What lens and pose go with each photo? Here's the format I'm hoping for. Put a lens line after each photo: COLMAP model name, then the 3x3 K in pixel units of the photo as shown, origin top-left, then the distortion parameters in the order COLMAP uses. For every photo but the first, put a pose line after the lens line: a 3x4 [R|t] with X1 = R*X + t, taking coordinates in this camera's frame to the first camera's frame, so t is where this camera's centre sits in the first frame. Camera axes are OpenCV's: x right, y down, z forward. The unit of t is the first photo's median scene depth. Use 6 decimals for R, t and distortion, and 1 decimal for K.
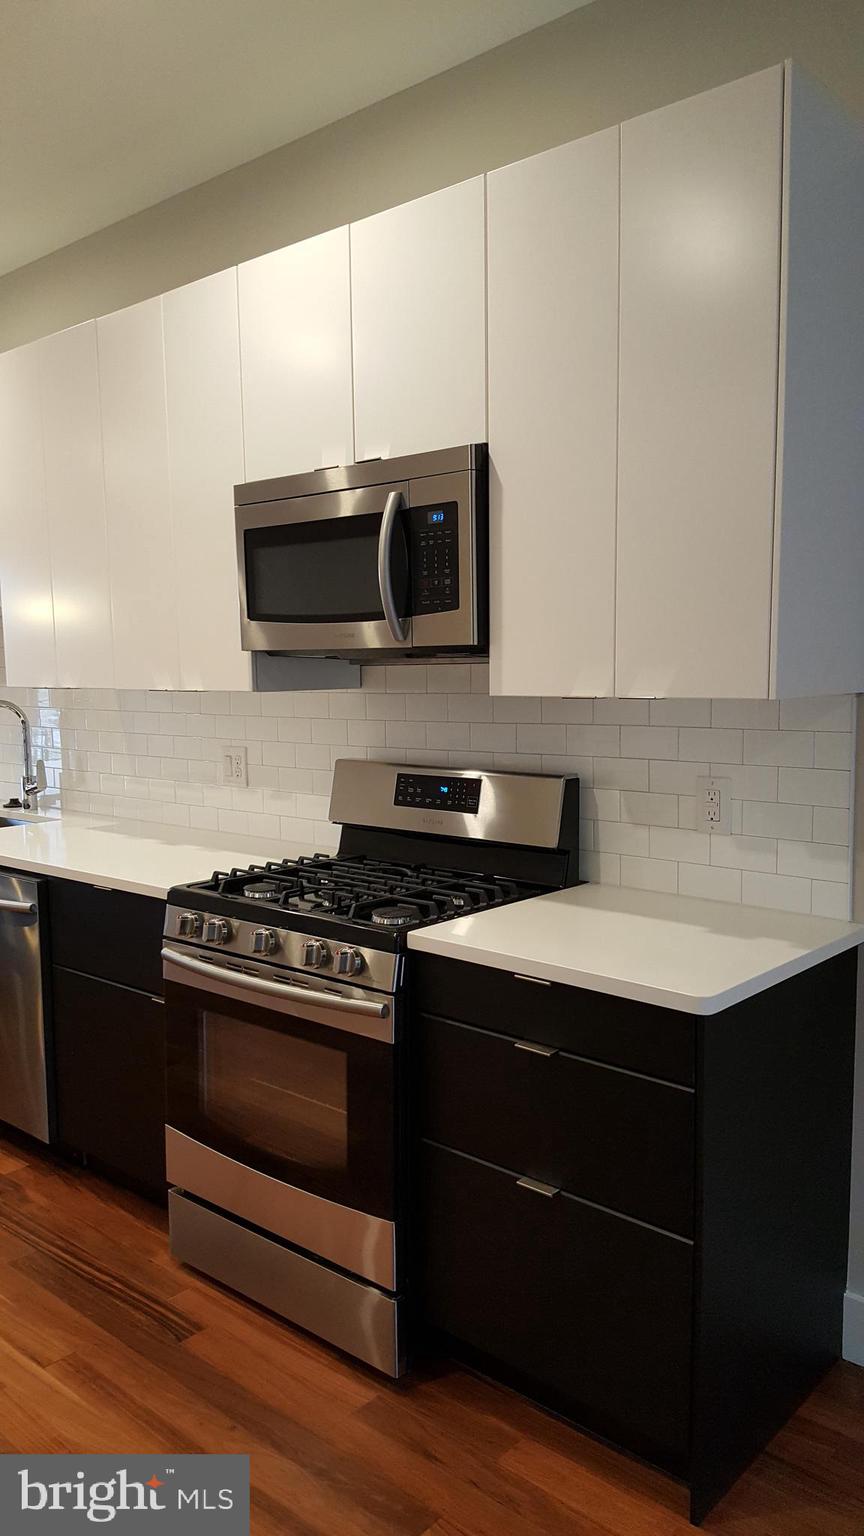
lens RADIAL K [[1126.5, 0, 434.1], [0, 1126.5, 777.4], [0, 0, 1]] dist [0.097964, -0.128493]
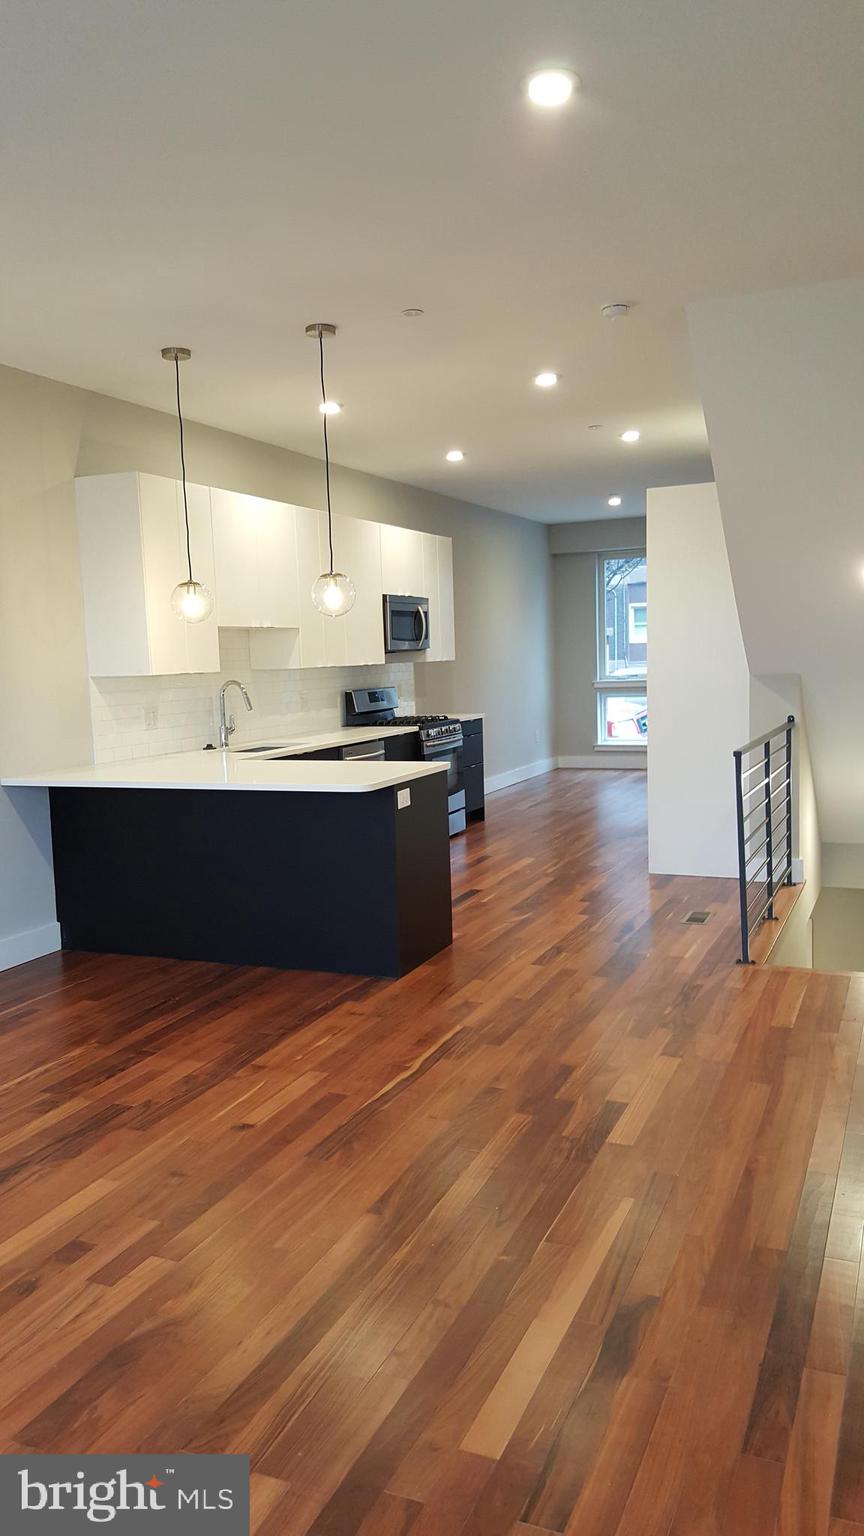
lens RADIAL K [[1126.5, 0, 430.9], [0, 1126.5, 764.5], [0, 0, 1]] dist [0.097964, -0.128493]
pose [[-0.313781, -0.072300, 0.946739, -3.137154], [0.135784, 0.983432, 0.120105, -0.161694], [-0.939736, 0.166238, -0.298765, 1.898015]]
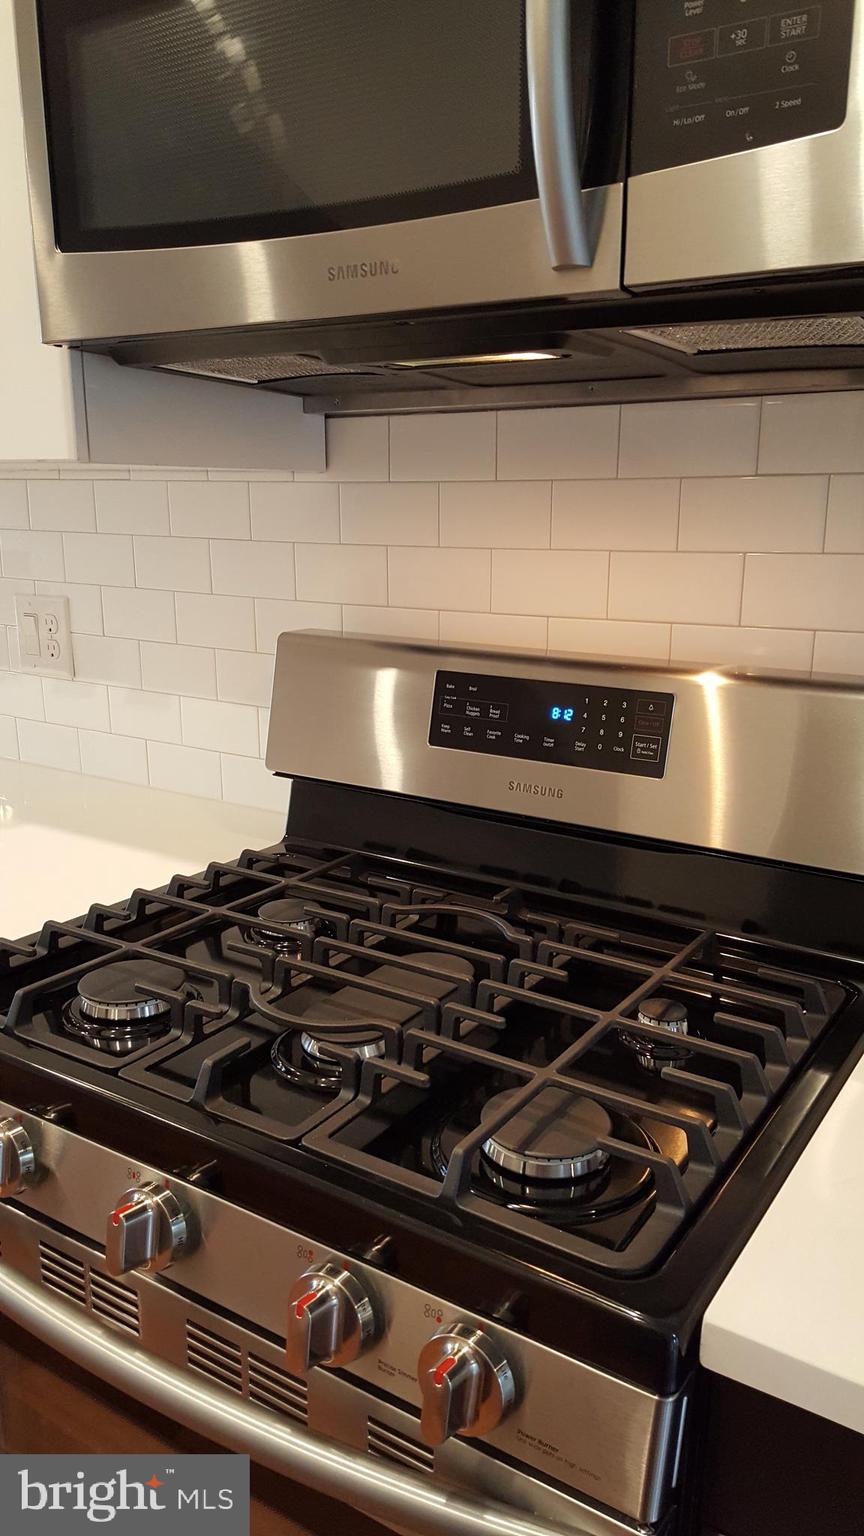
lens RADIAL K [[1126.5, 0, 455.1], [0, 1126.5, 788.5], [0, 0, 1]] dist [0.097964, -0.128493]
pose [[0.987371, -0.018899, 0.157295, -0.102041], [-0.005137, 0.988518, 0.151016, -0.026218], [-0.158343, -0.149917, 0.975937, 0.614135]]
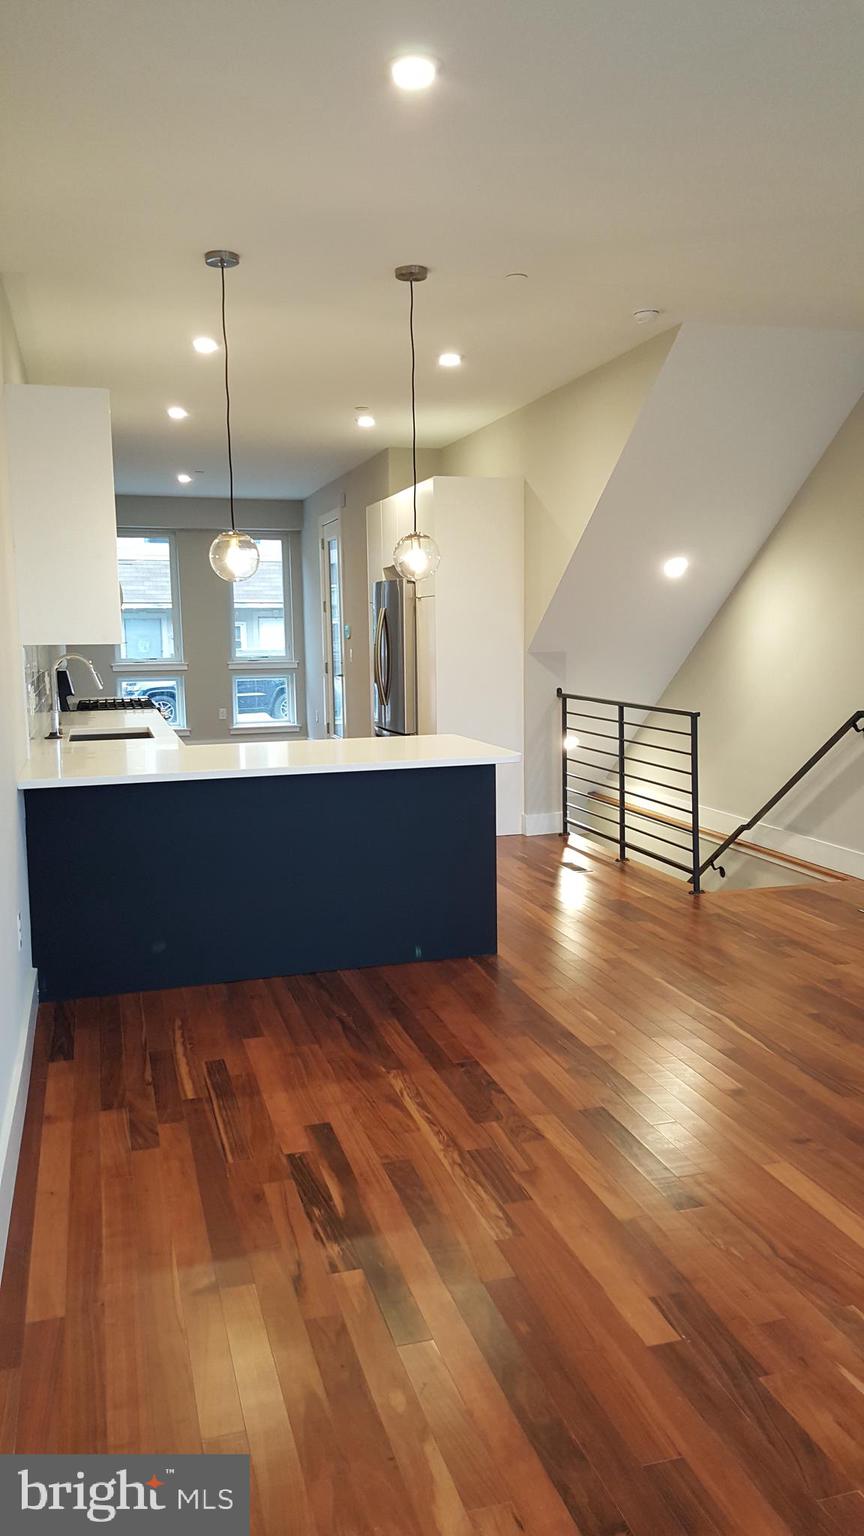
lens RADIAL K [[1126.5, 0, 408.6], [0, 1126.5, 747.2], [0, 0, 1]] dist [0.097964, -0.128493]
pose [[-0.838262, -0.032392, 0.544305, -2.244999], [0.084967, 0.978280, 0.189072, -0.279350], [-0.538608, 0.204740, -0.817302, 2.942696]]
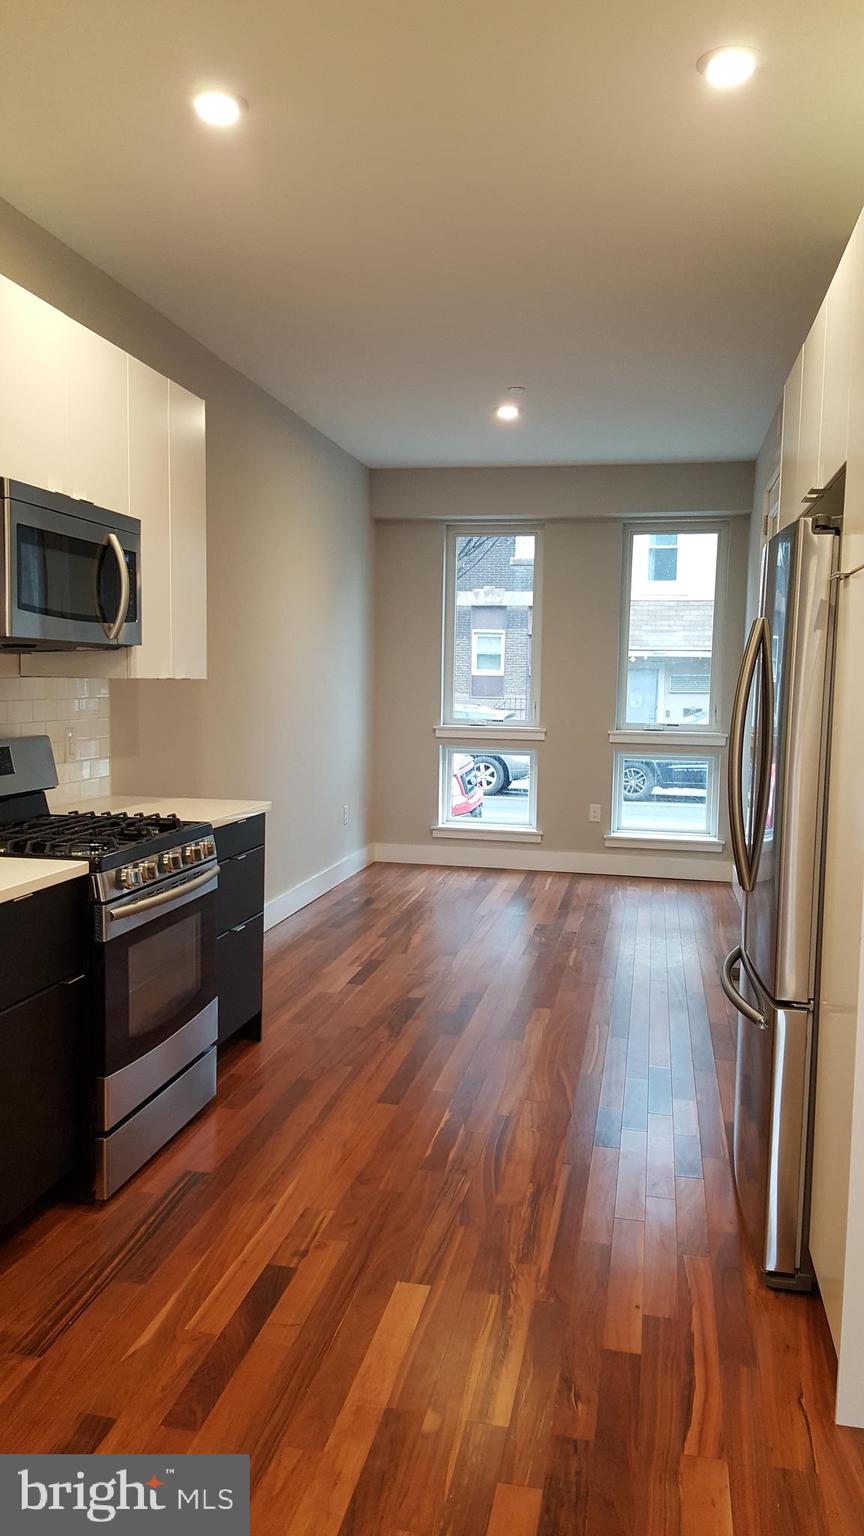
lens RADIAL K [[1126.5, 0, 432.7], [0, 1126.5, 773.3], [0, 0, 1]] dist [0.097964, -0.128493]
pose [[-0.507059, -0.069025, 0.859143, -1.306747], [0.079739, 0.988757, 0.126500, -0.093038], [-0.858215, 0.132650, -0.495854, 1.241936]]
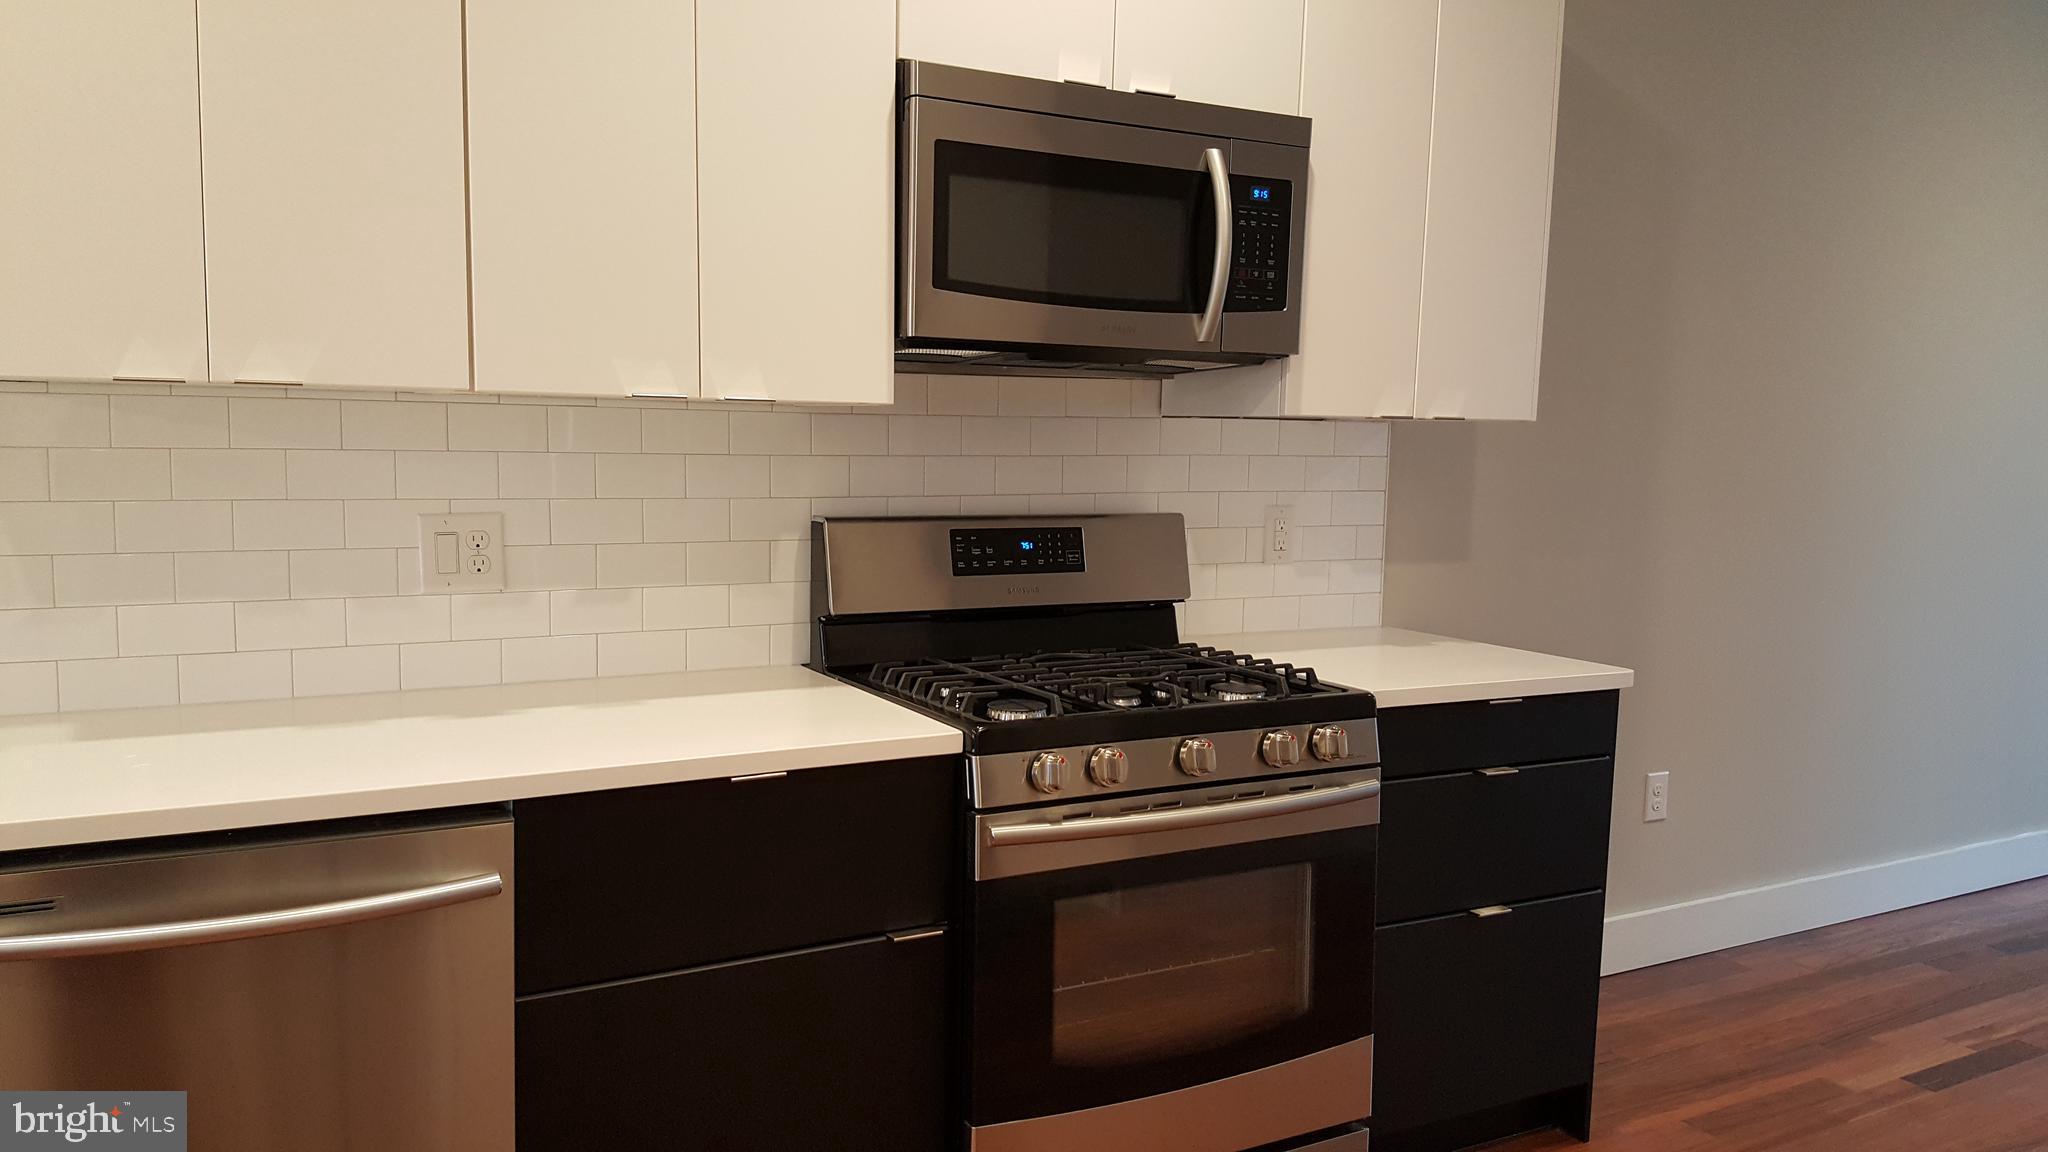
lens RADIAL K [[1502.0, 0, 1012.2], [0, 1502.0, 583.5], [0, 0, 1]] dist [0.097964, -0.128493]
pose [[0.330257, -0.077263, 0.940723, -0.957925], [0.073285, 0.995735, 0.056054, -0.021251], [-0.941042, 0.050429, 0.334511, 0.708469]]
